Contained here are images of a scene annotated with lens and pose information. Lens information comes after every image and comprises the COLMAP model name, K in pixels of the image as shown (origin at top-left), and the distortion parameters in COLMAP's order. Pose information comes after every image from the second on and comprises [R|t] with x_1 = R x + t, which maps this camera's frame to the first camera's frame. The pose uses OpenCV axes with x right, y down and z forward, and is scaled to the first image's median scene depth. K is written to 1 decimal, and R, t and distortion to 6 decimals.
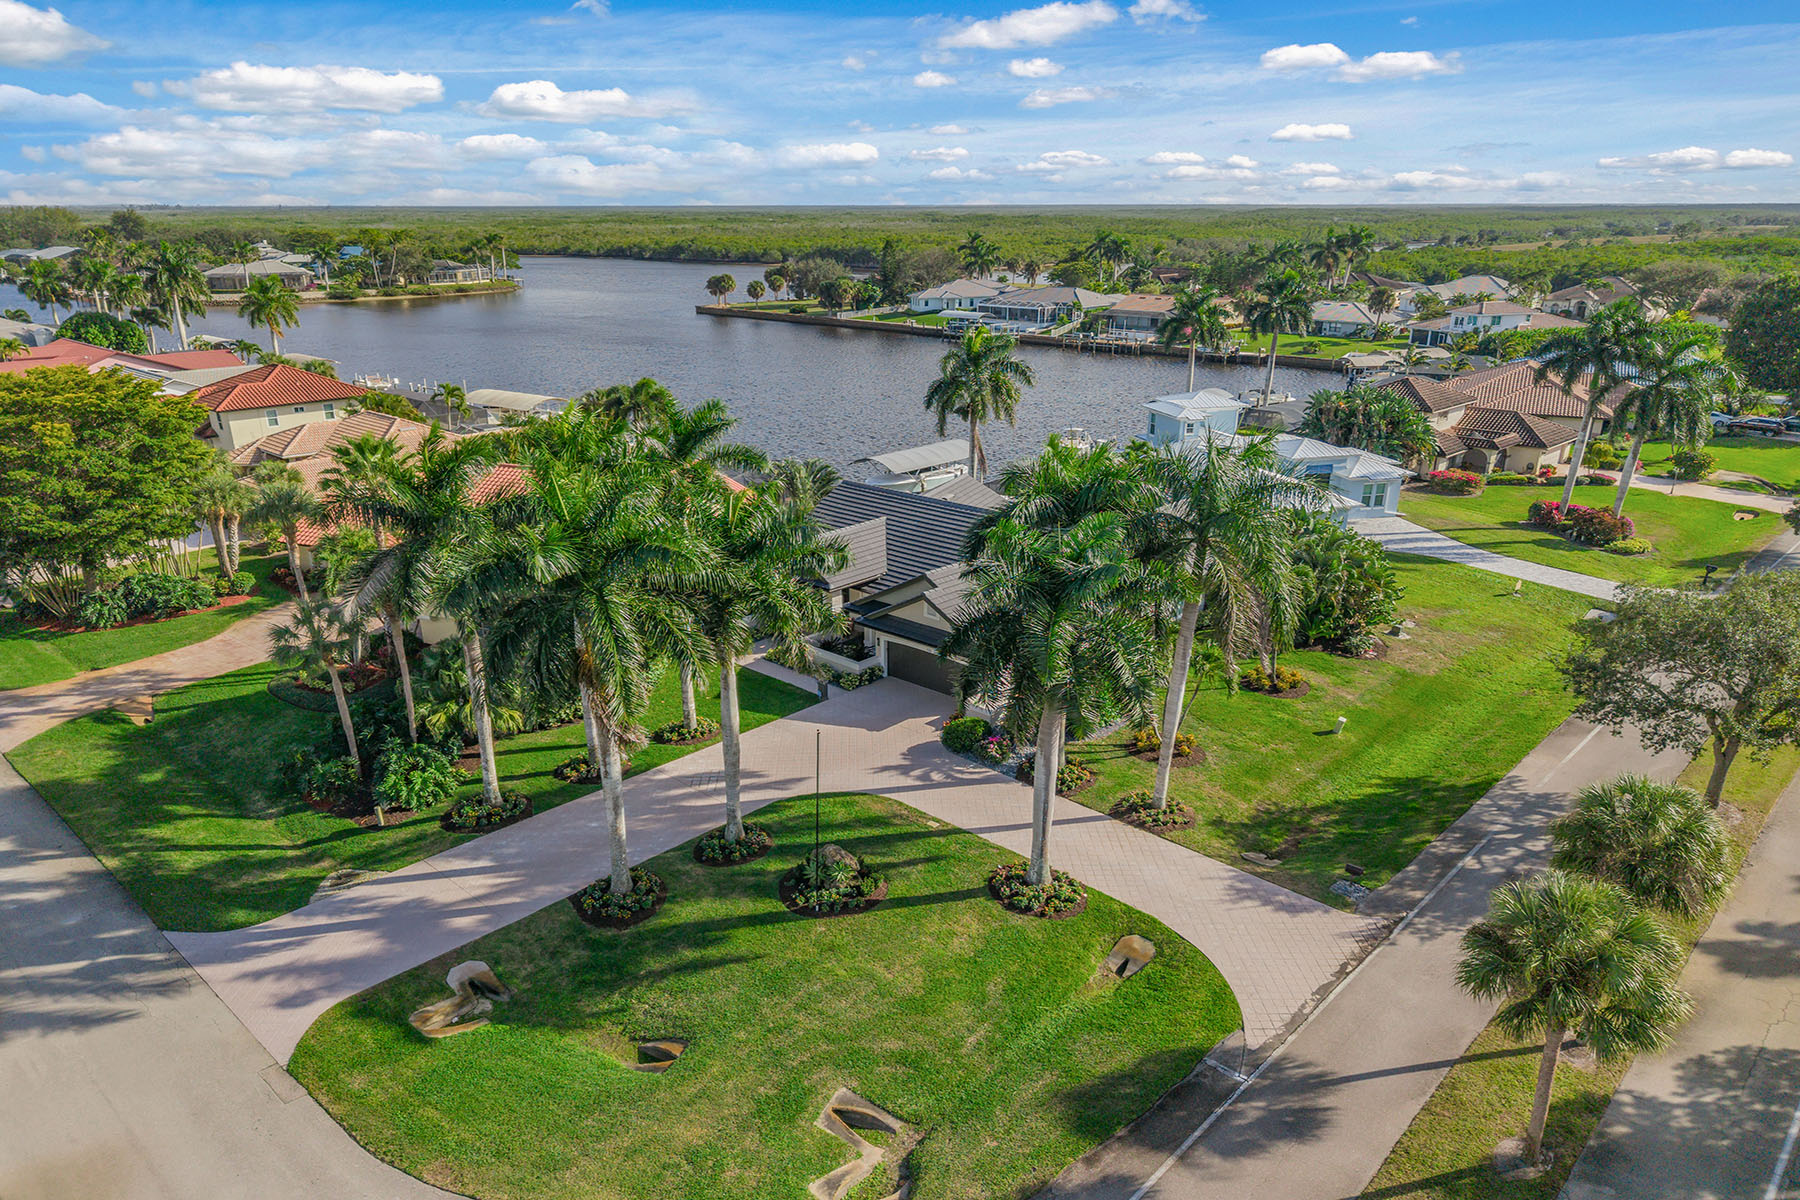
lens RADIAL K [[1197.0, 0, 900.0], [0, 1197.0, 655.6], [0, 0, 1]] dist [0.005633, 0.000386]
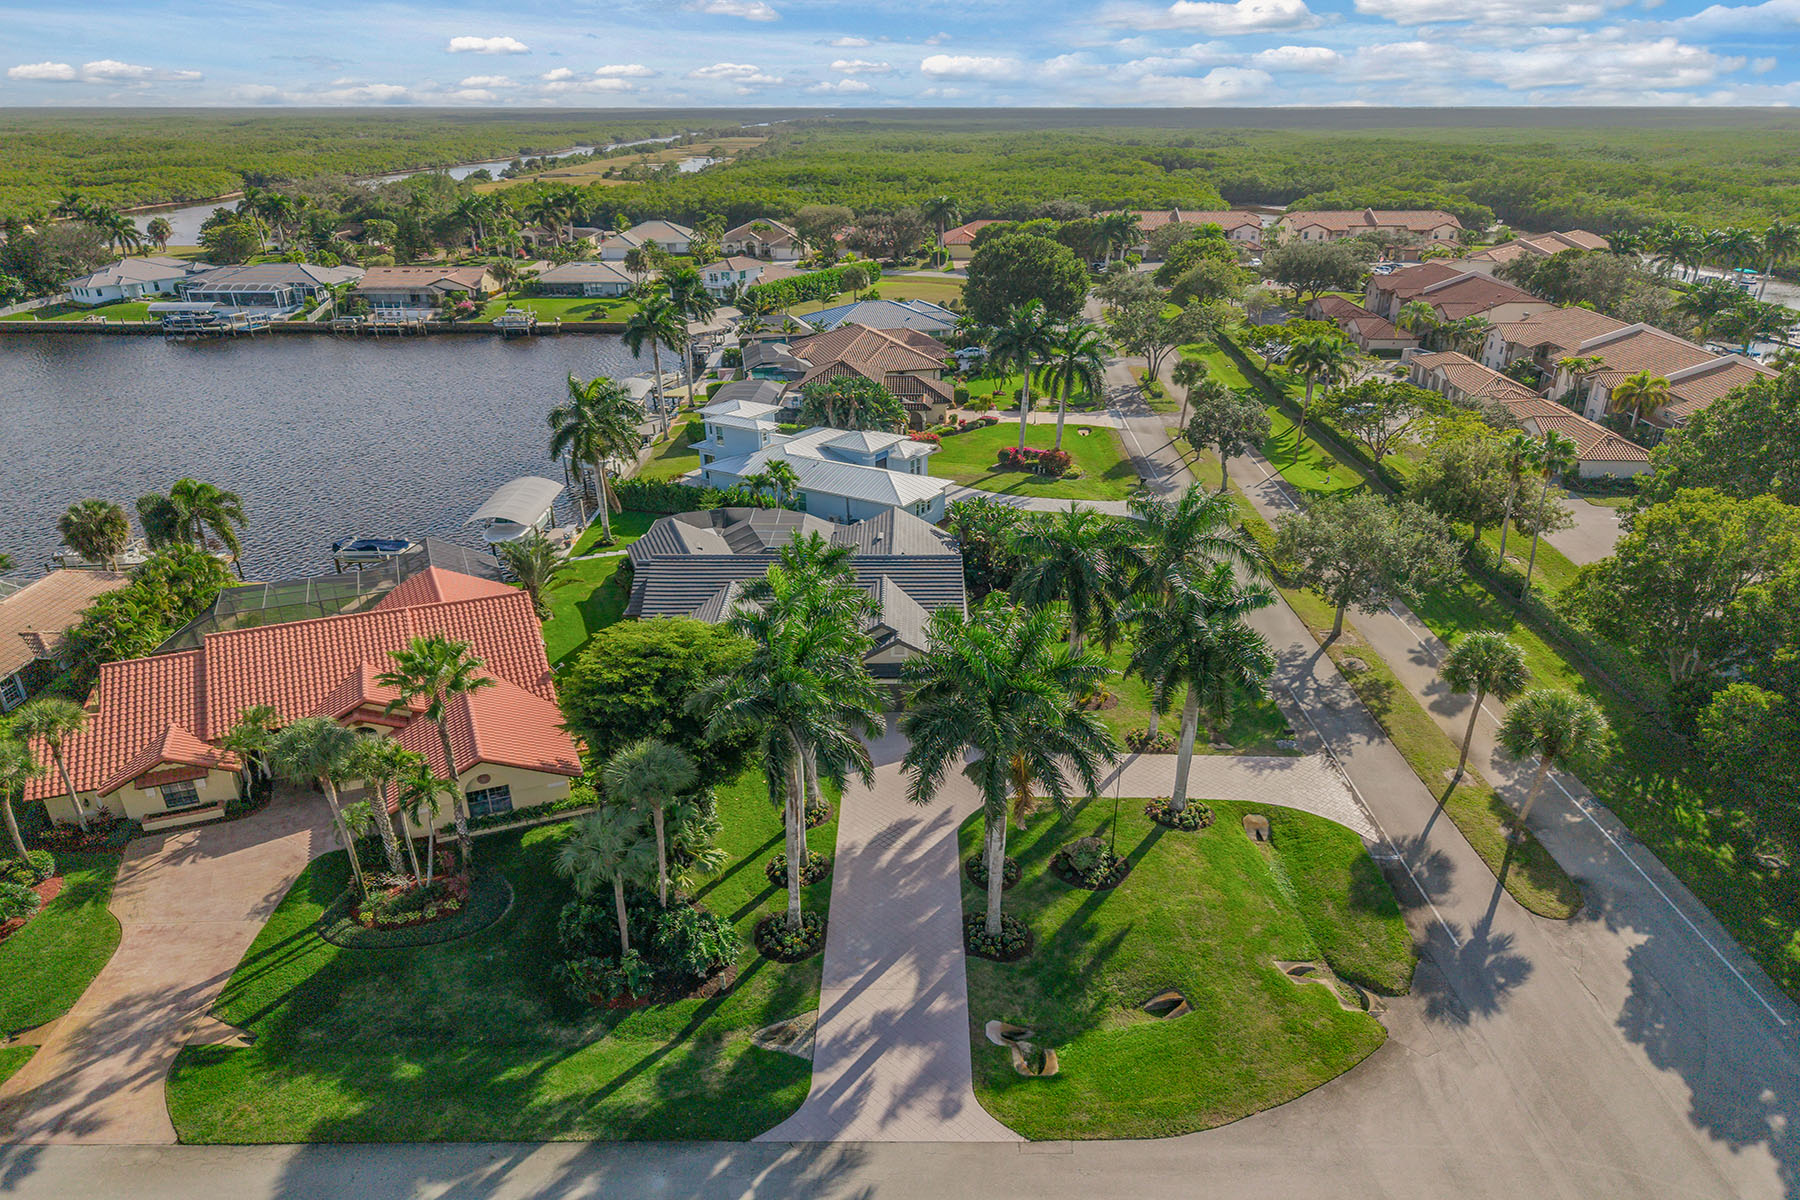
lens RADIAL K [[1236.2, 0, 891.1], [0, 1236.2, 598.3], [0, 0, 1]] dist [0.006011, -0.001645]
pose [[0.729721, -0.252034, 0.635599, -1.004077], [0.238363, 0.965039, 0.109006, -0.298846], [-0.640851, 0.071959, 0.764285, 0.037492]]
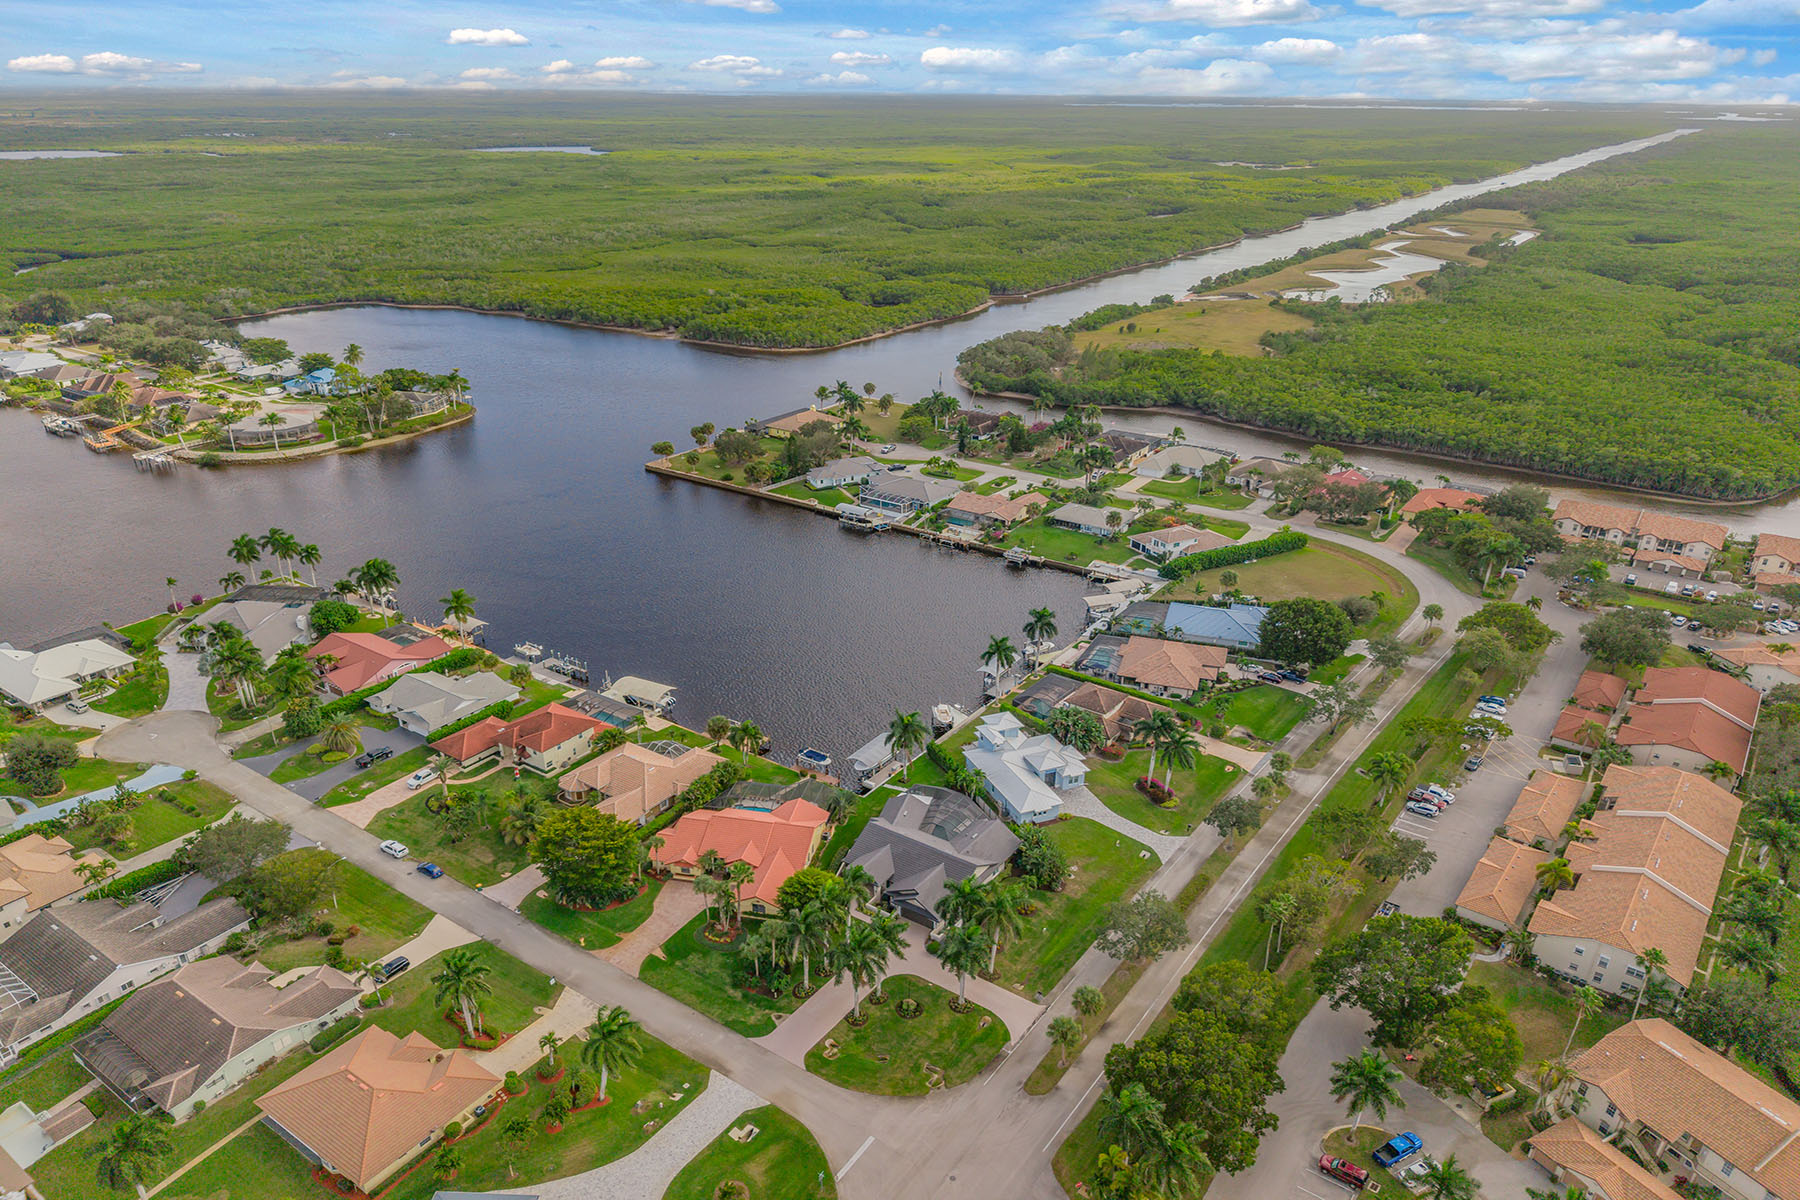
lens RADIAL K [[1256.9, 0, 875.3], [0, 1256.9, 578.5], [0, 0, 1]] dist [0.007409, 0.000011]
pose [[0.991599, -0.054061, 0.117509, -0.548773], [0.049930, 0.998036, 0.037818, -1.309113], [-0.119323, -0.031634, 0.992351, -2.884370]]
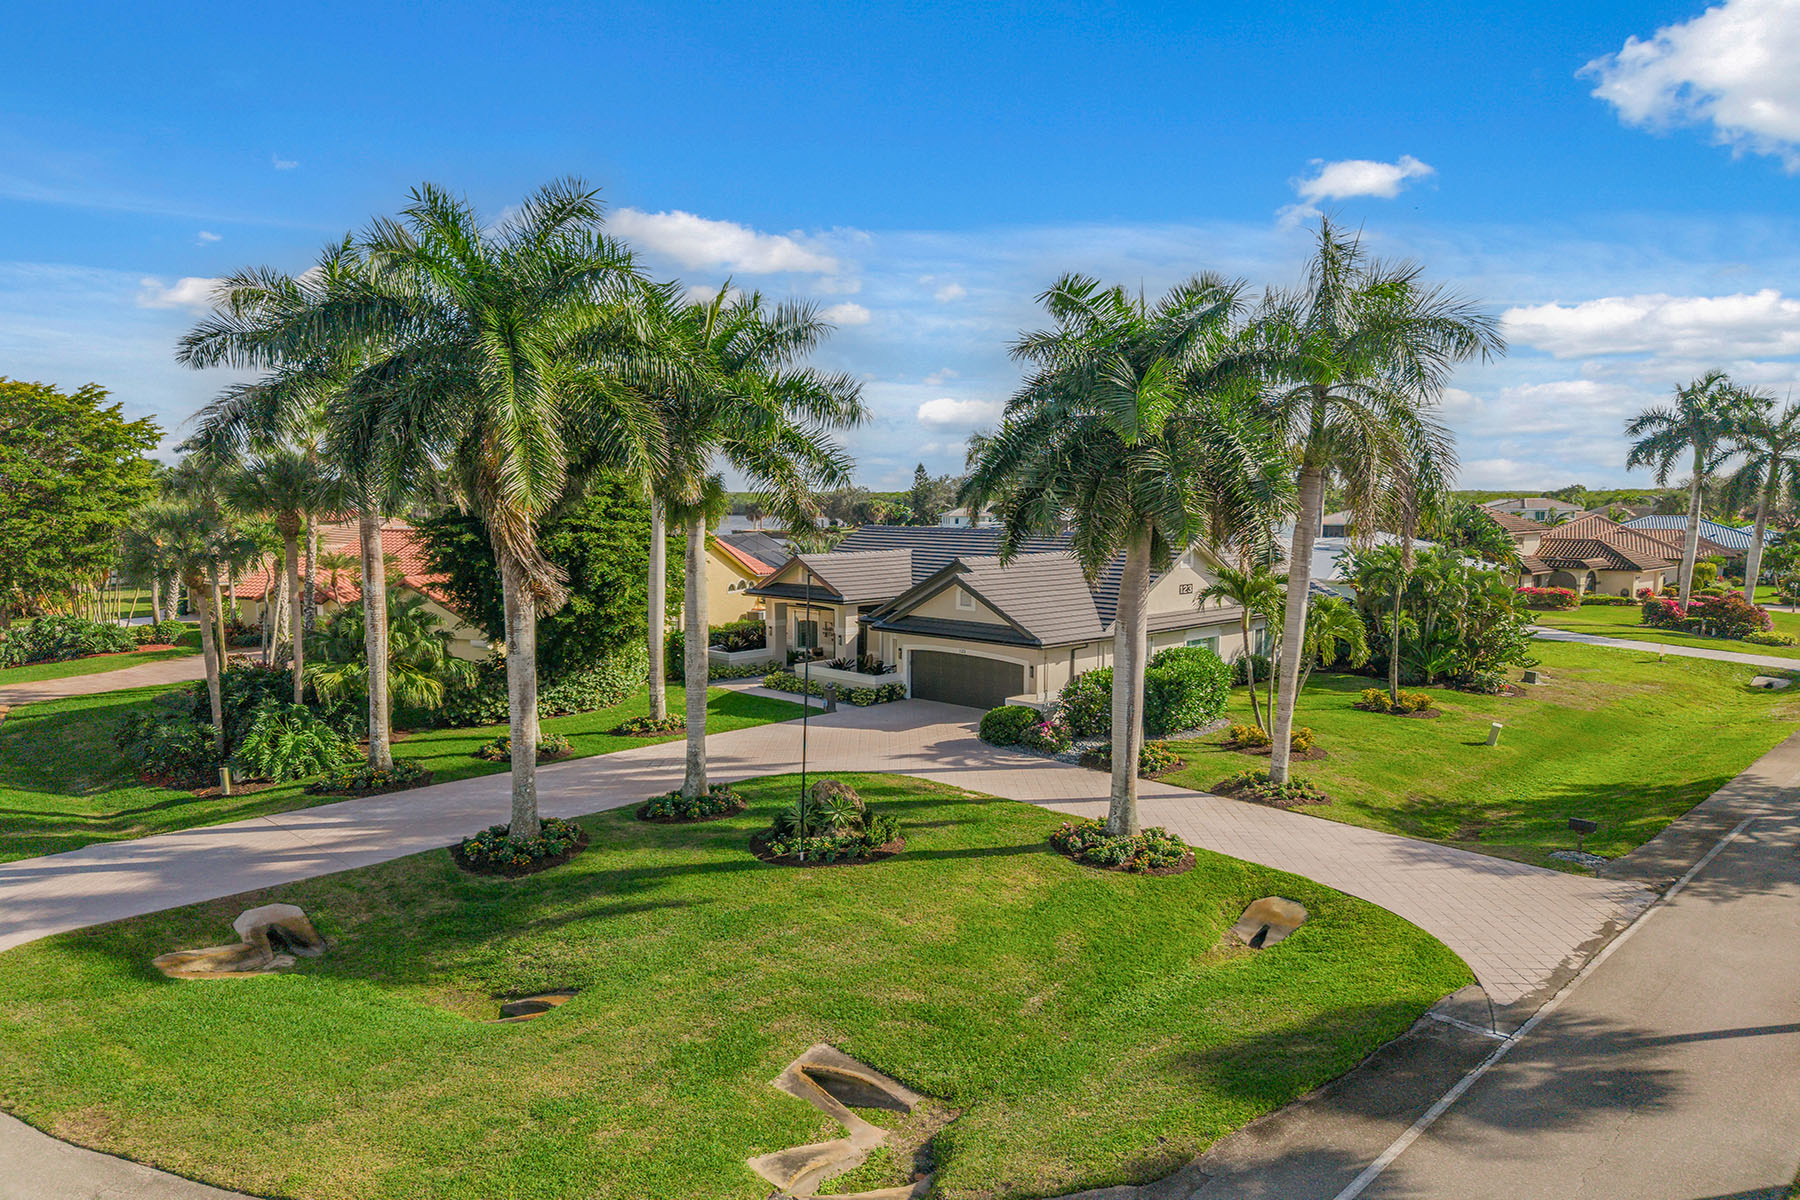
lens RADIAL K [[1196.5, 0, 901.7], [0, 1196.5, 582.8], [0, 0, 1]] dist [0.003744, 0.000352]
pose [[0.999656, 0.008946, -0.024660, 0.003308], [-0.015523, 0.959531, -0.281176, 0.233435], [0.021146, 0.281462, 0.959339, 0.277305]]
